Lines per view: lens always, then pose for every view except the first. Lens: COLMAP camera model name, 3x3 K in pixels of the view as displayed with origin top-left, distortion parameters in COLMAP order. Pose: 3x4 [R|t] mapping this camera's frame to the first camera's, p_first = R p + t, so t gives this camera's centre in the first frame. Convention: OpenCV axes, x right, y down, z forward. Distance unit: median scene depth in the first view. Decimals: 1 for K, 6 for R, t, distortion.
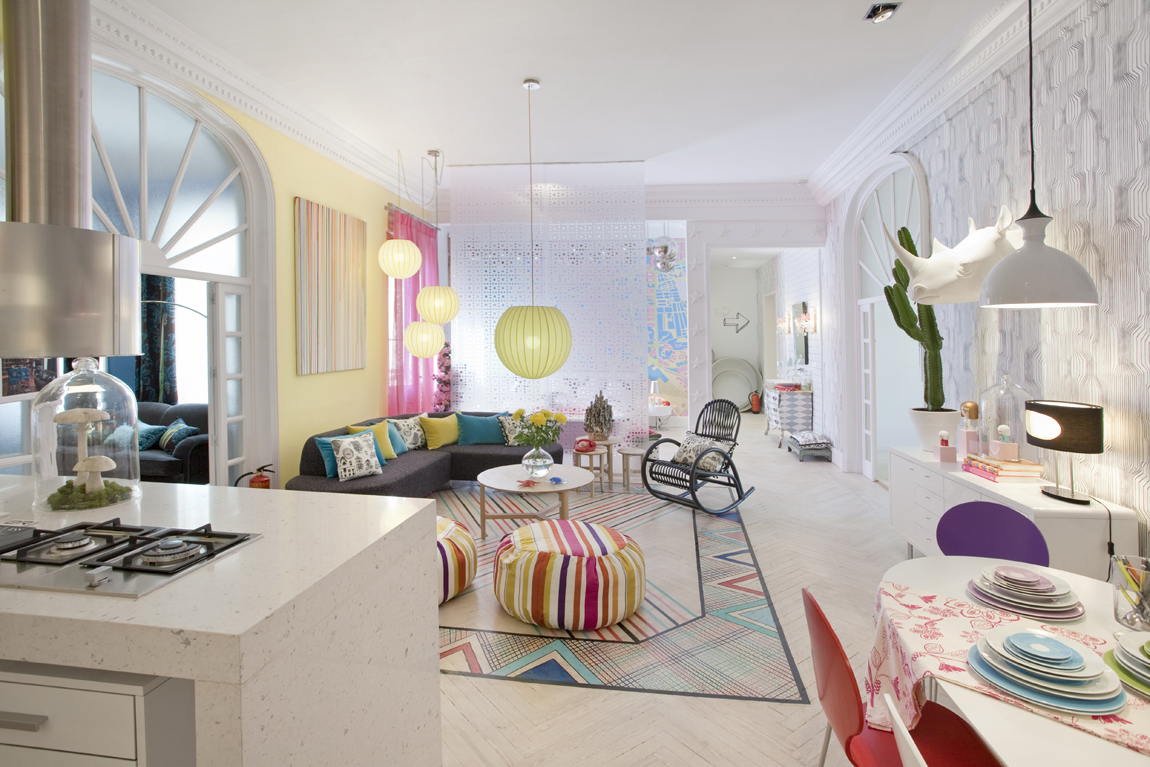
lens RADIAL K [[572.5, 0, 575.0], [0, 572.5, 383.5], [0, 0, 1]] dist [-0.002958, 0.000255]
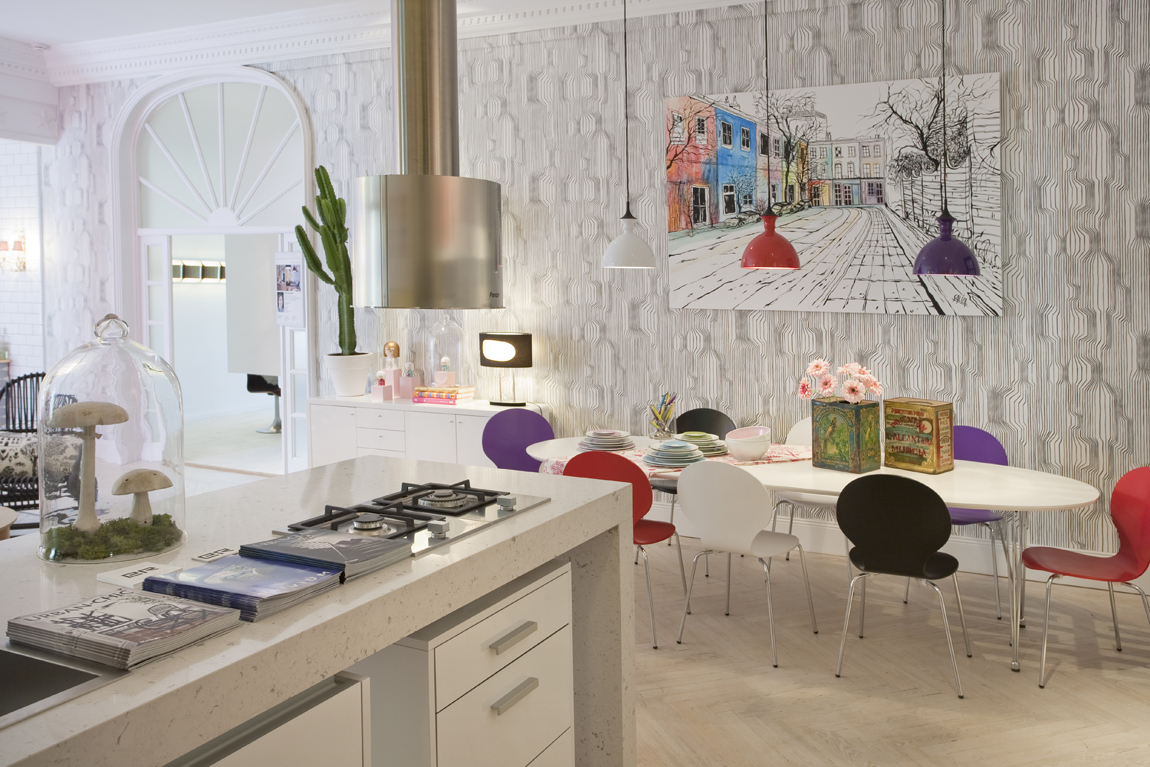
lens RADIAL K [[995.0, 0, 575.0], [0, 995.0, 383.5], [0, 0, 1]] dist [-0.007006, -0.013014]
pose [[0.300371, -0.103214, 0.948222, -1.071283], [0.070722, 0.993802, 0.085772, -0.028807], [-0.951197, 0.041297, 0.305809, 0.127251]]
